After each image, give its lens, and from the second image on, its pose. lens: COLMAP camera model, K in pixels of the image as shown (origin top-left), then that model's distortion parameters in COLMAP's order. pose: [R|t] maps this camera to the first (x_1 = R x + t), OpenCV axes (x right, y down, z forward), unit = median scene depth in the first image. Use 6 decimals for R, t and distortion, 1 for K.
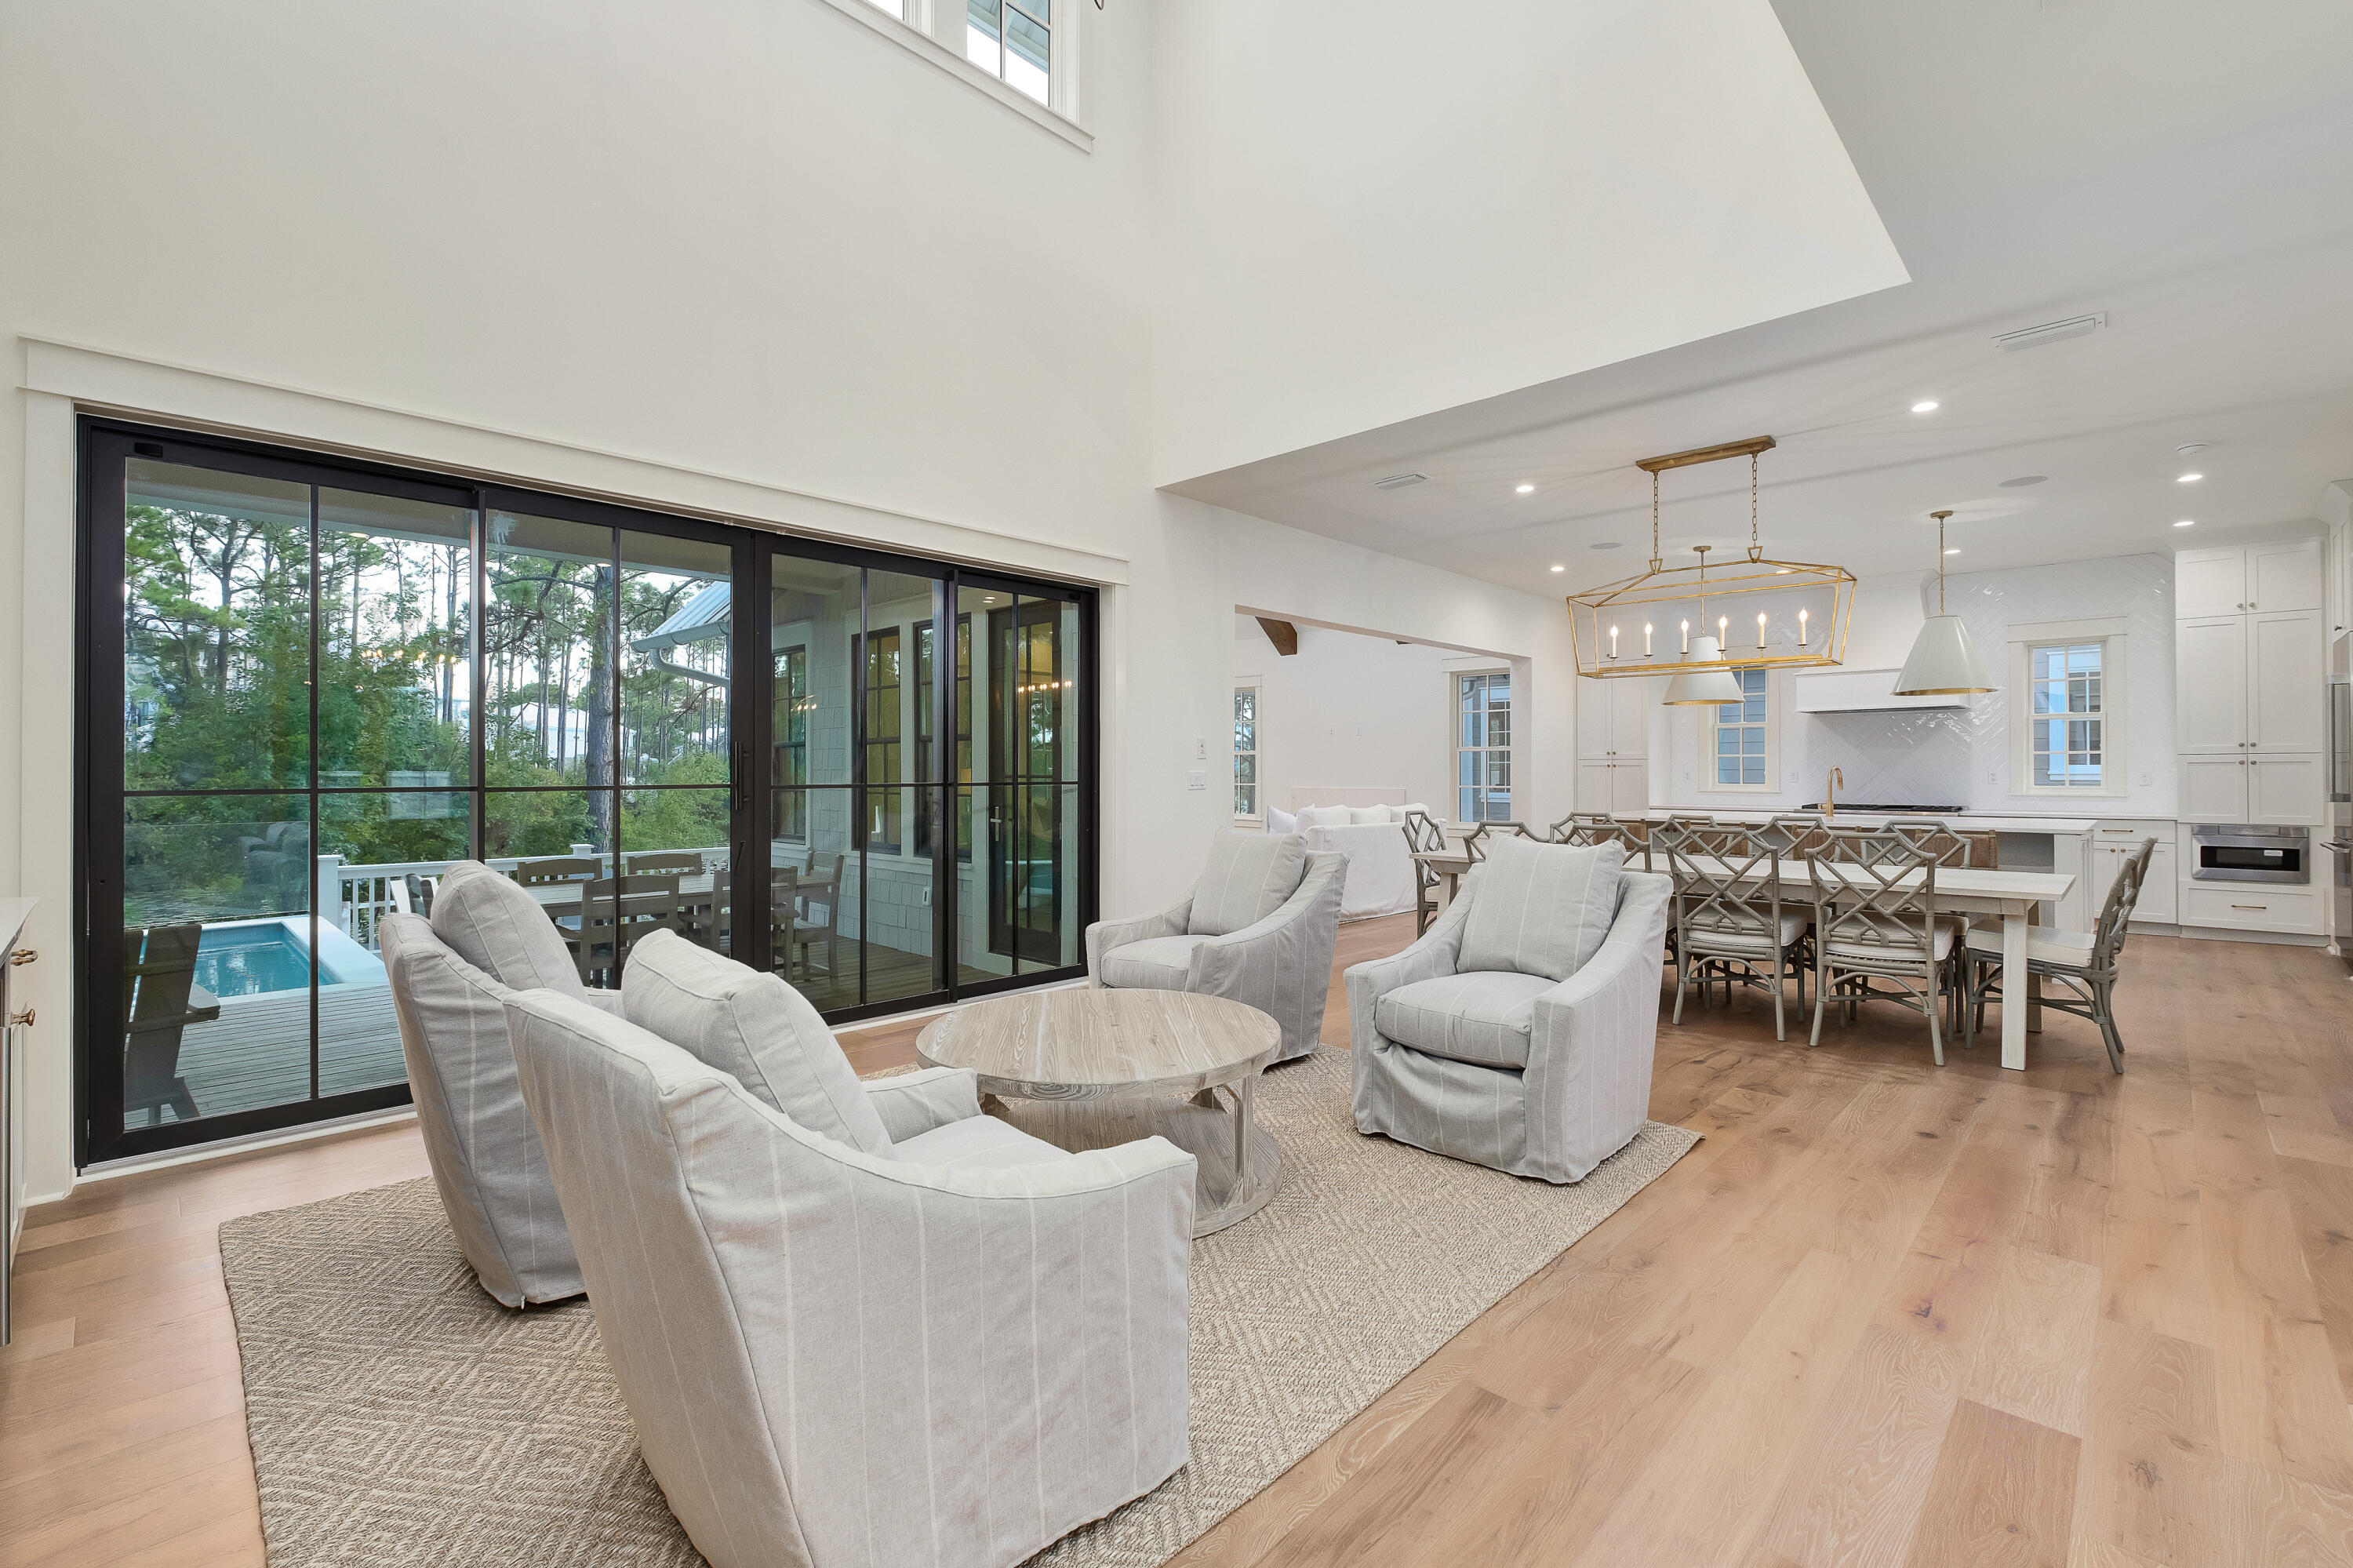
lens RADIAL K [[1025.6, 0, 1189.4], [0, 1025.6, 765.1], [0, 0, 1]] dist [-0.011545, -0.000534]
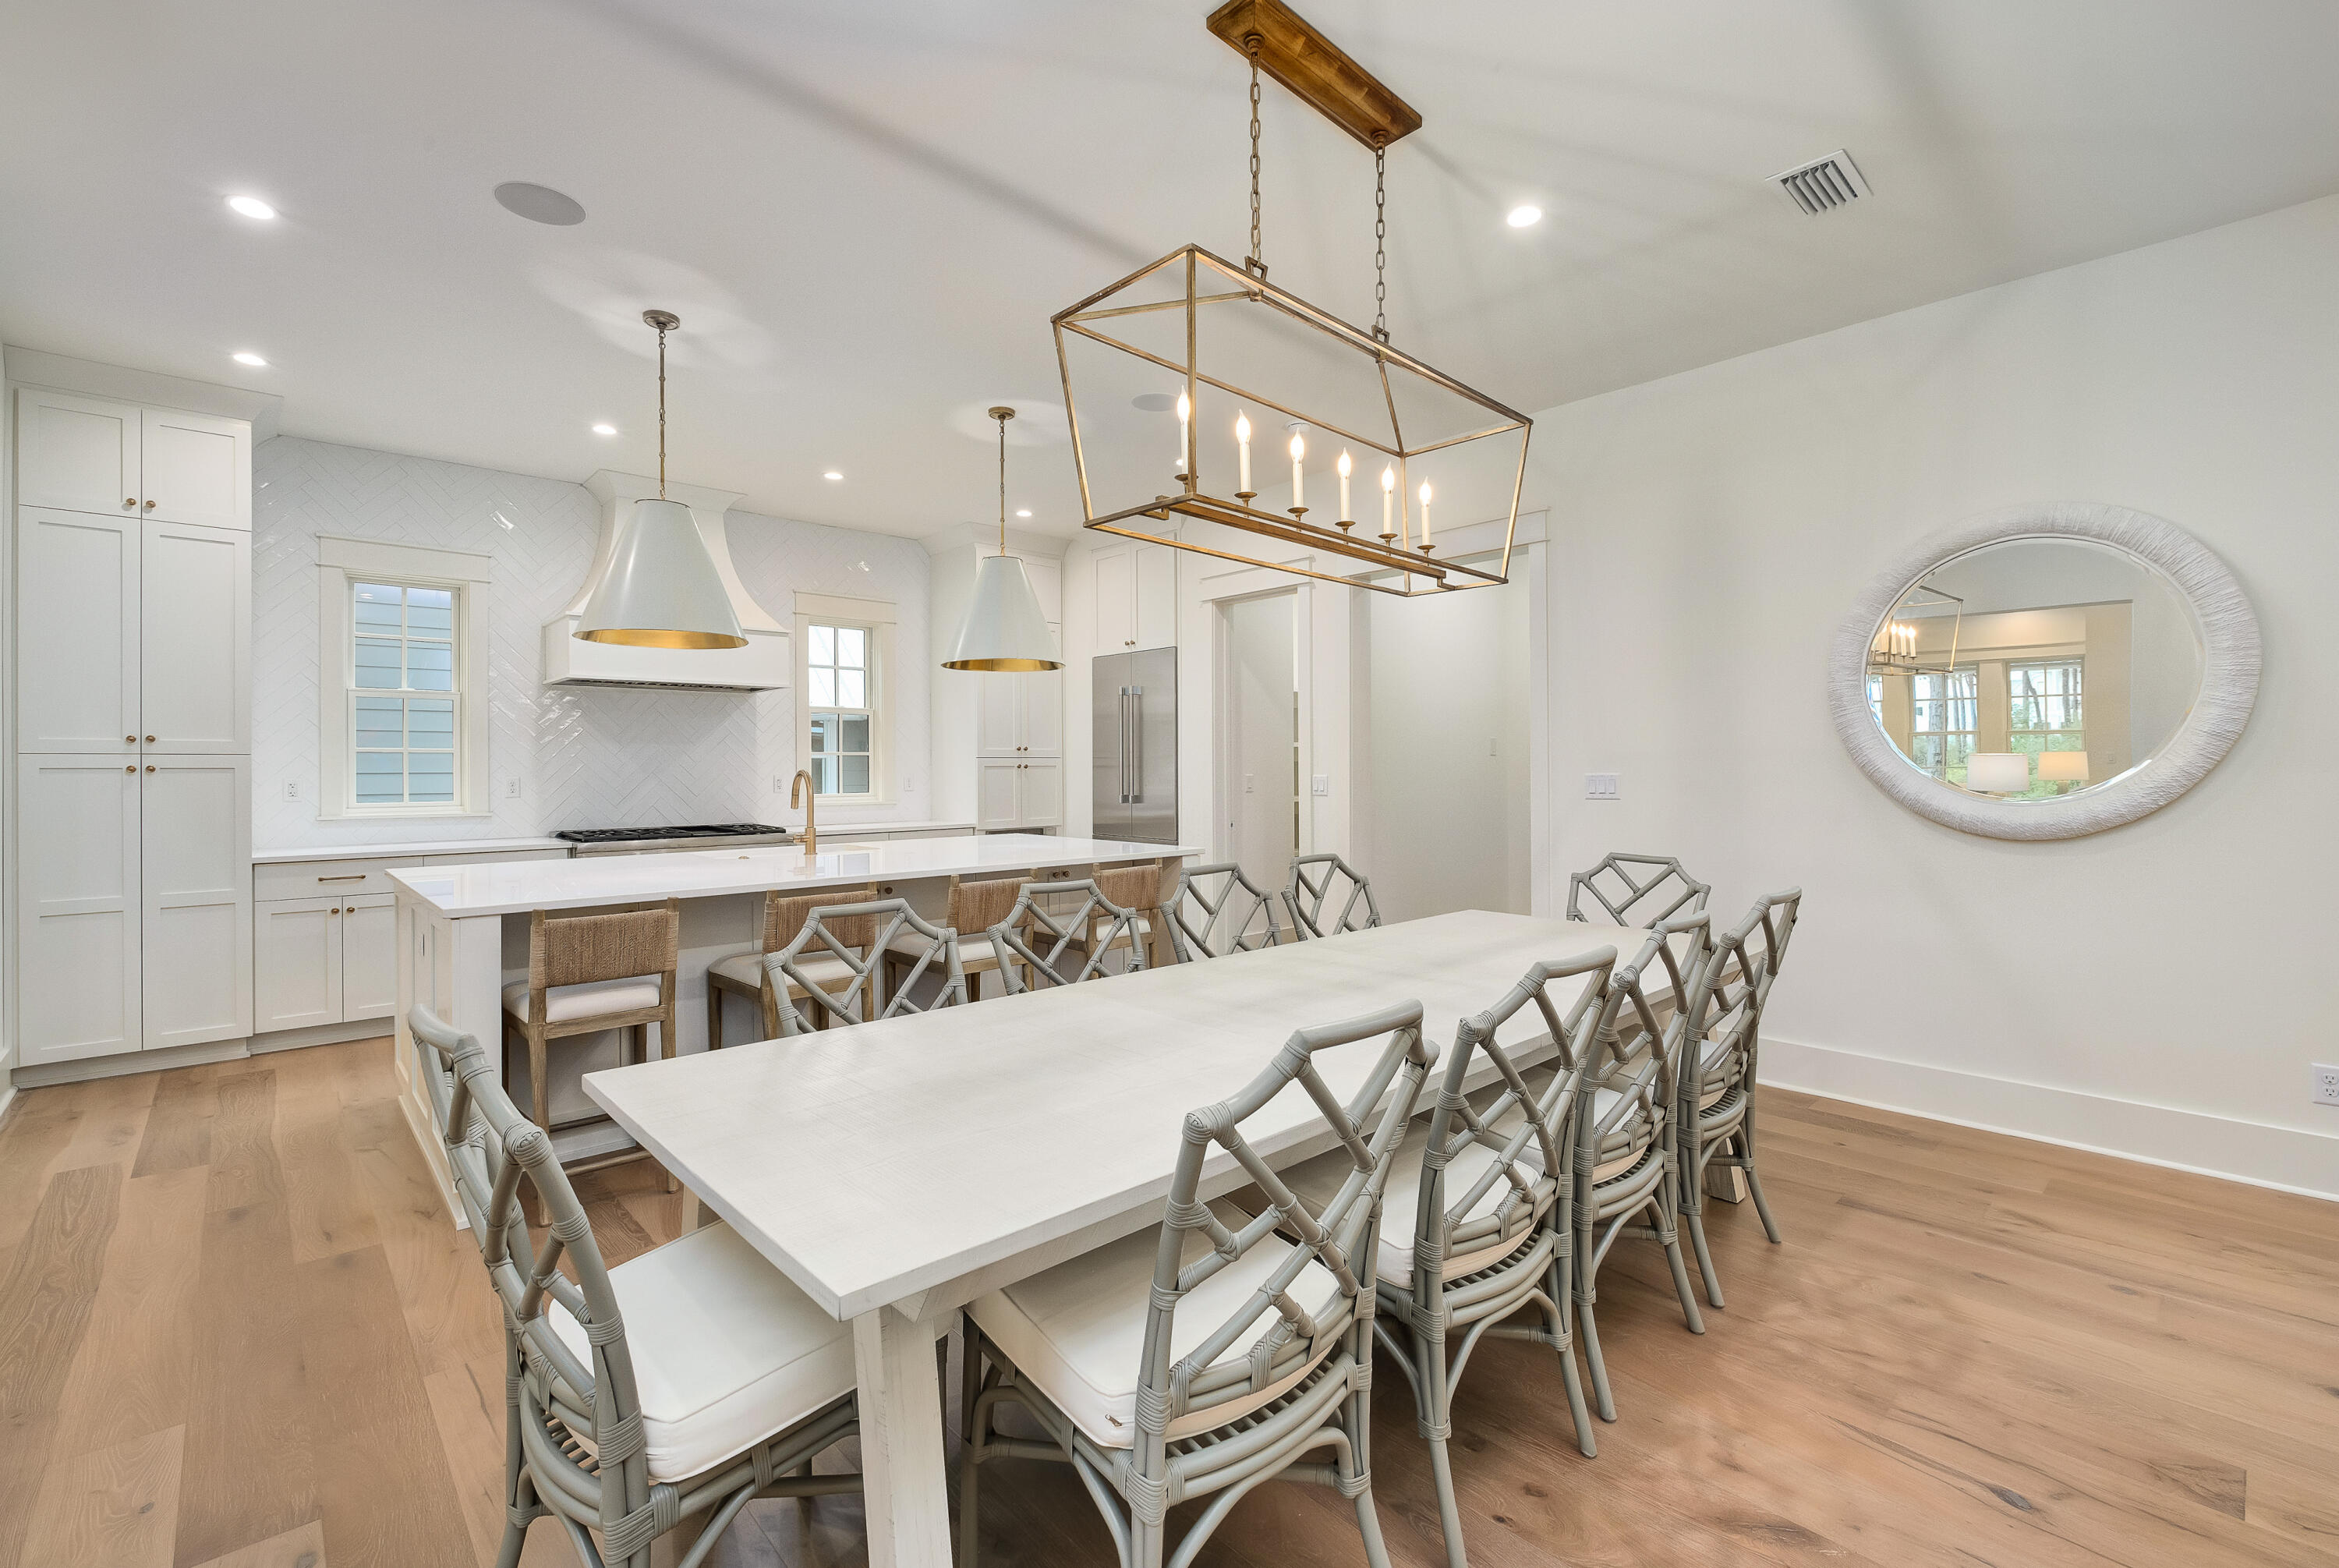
lens RADIAL K [[1008.8, 0, 1157.3], [0, 1008.8, 770.0], [0, 0, 1]] dist [-0.001694, -0.000905]
pose [[0.069988, -0.001197, 0.997547, 0.057510], [-0.003176, 0.999994, 0.001423, -0.001663], [-0.997543, -0.003268, 0.069984, 0.842558]]
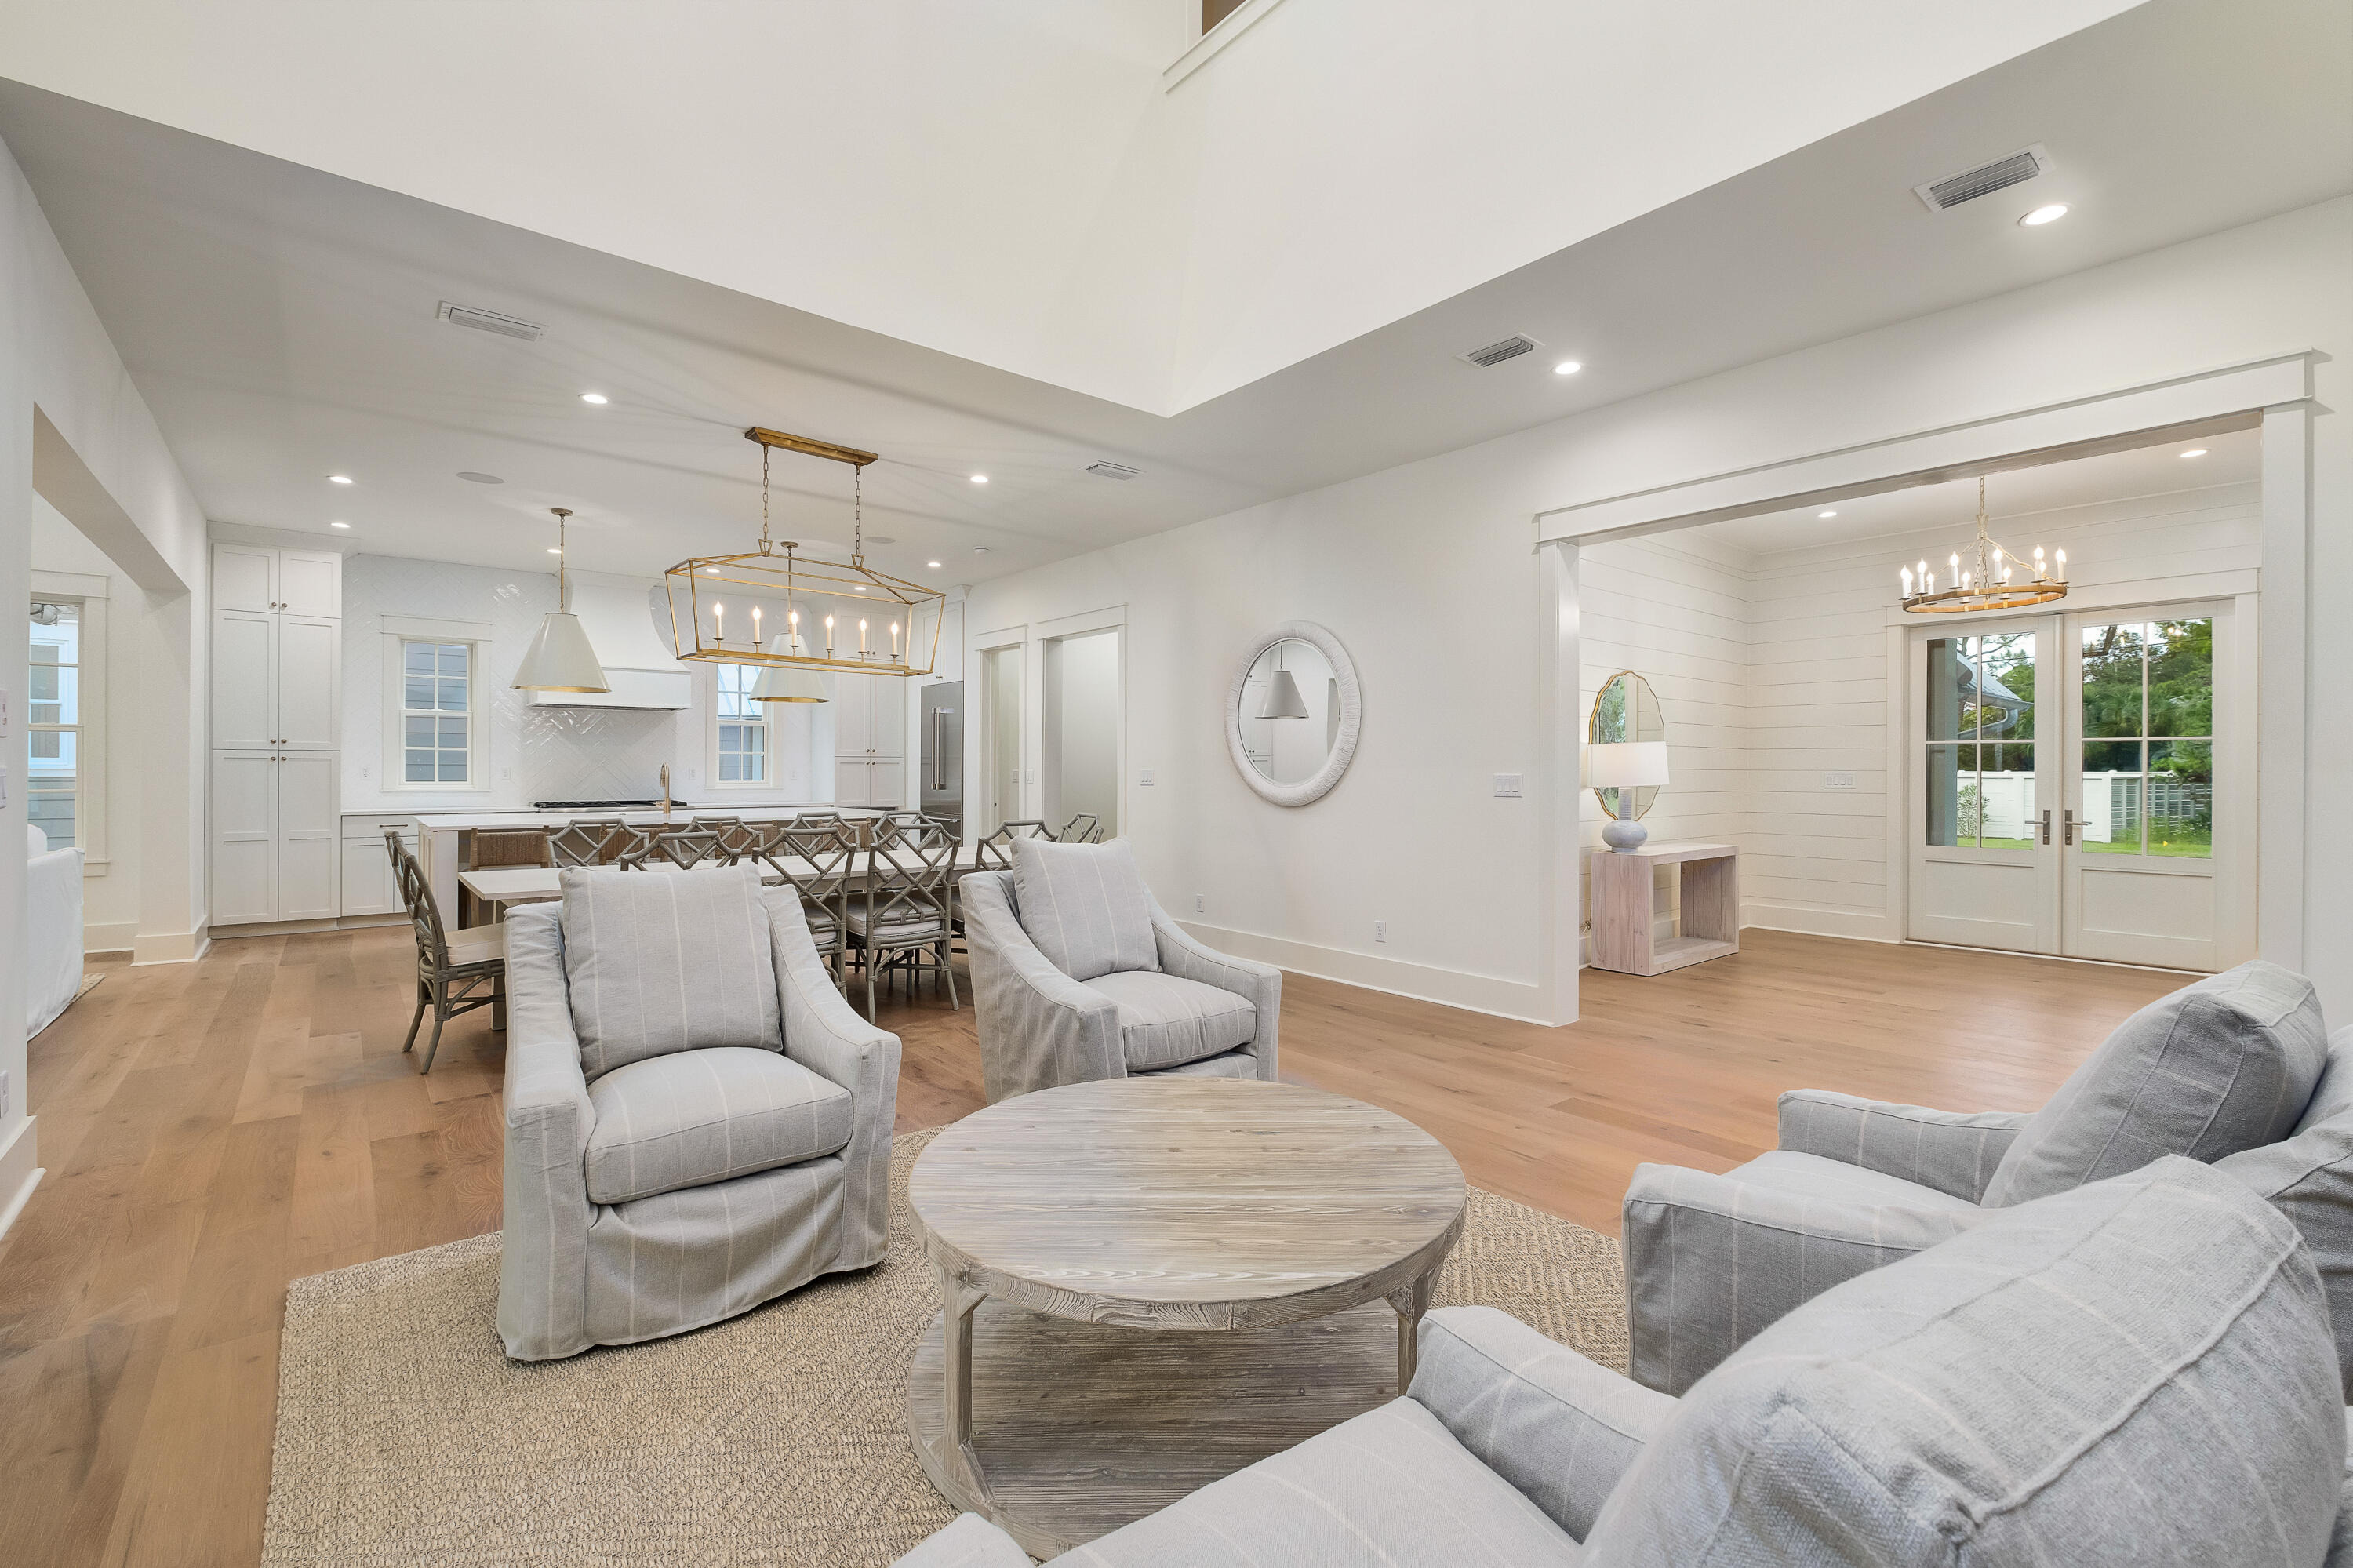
lens RADIAL K [[1008.4, 0, 1197.4], [0, 1008.4, 775.5], [0, 0, 1]] dist [-0.004933, -0.000557]
pose [[0.098751, -0.004025, 0.995104, -0.338368], [-0.011529, 0.999920, 0.005188, 0.001604], [-0.995045, -0.011985, 0.098697, 0.427738]]
